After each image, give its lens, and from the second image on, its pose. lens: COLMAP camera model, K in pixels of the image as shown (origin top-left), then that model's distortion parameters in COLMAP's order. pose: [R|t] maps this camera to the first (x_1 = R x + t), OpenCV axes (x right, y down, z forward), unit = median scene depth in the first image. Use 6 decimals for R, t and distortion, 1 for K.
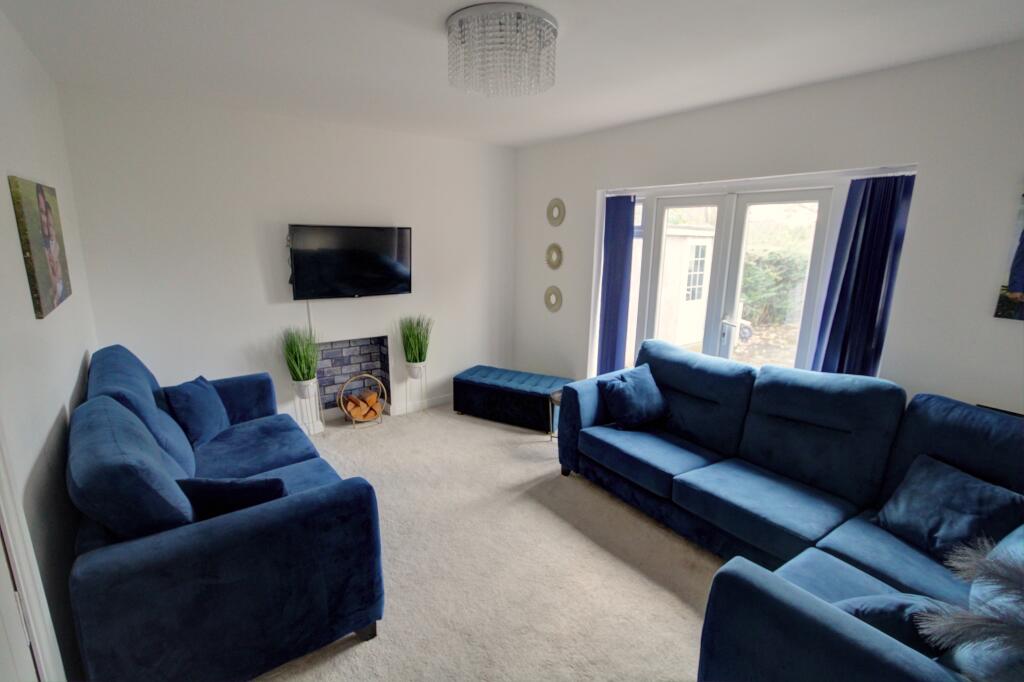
lens RADIAL K [[475.8, 0, 505.0], [0, 475.8, 343.3], [0, 0, 1]] dist [-0.014613, 0.001087]
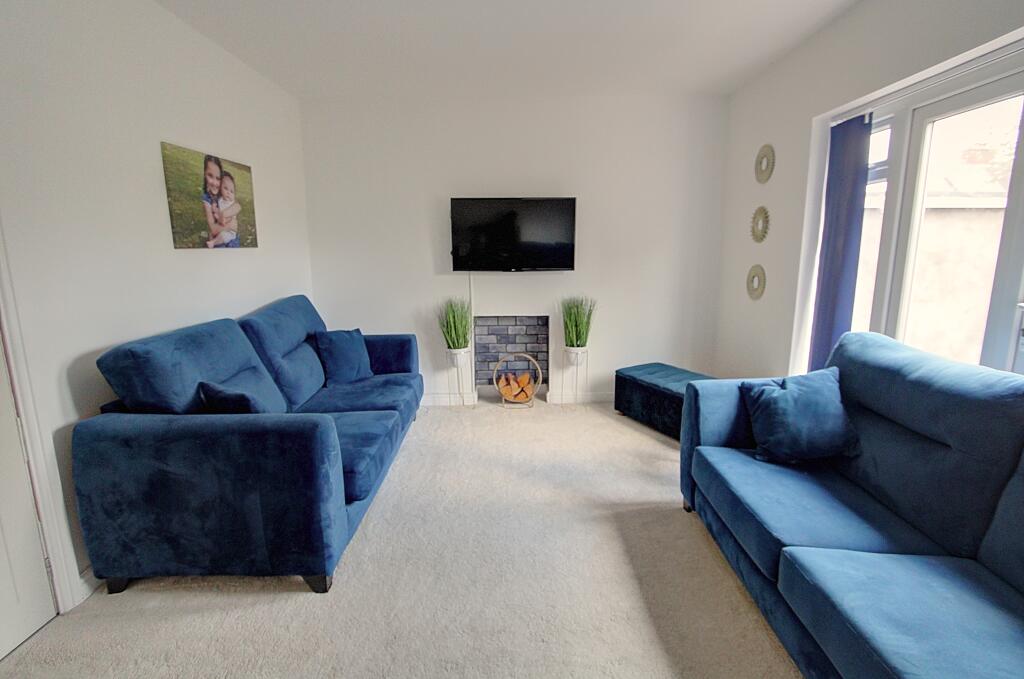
lens RADIAL K [[475.8, 0, 513.2], [0, 475.8, 335.3], [0, 0, 1]] dist [-0.014613, 0.001087]
pose [[0.807937, 0.080848, -0.583696, 0.276590], [-0.111282, 0.993654, -0.016401, 0.051021], [0.578666, 0.078206, 0.811807, 0.226260]]
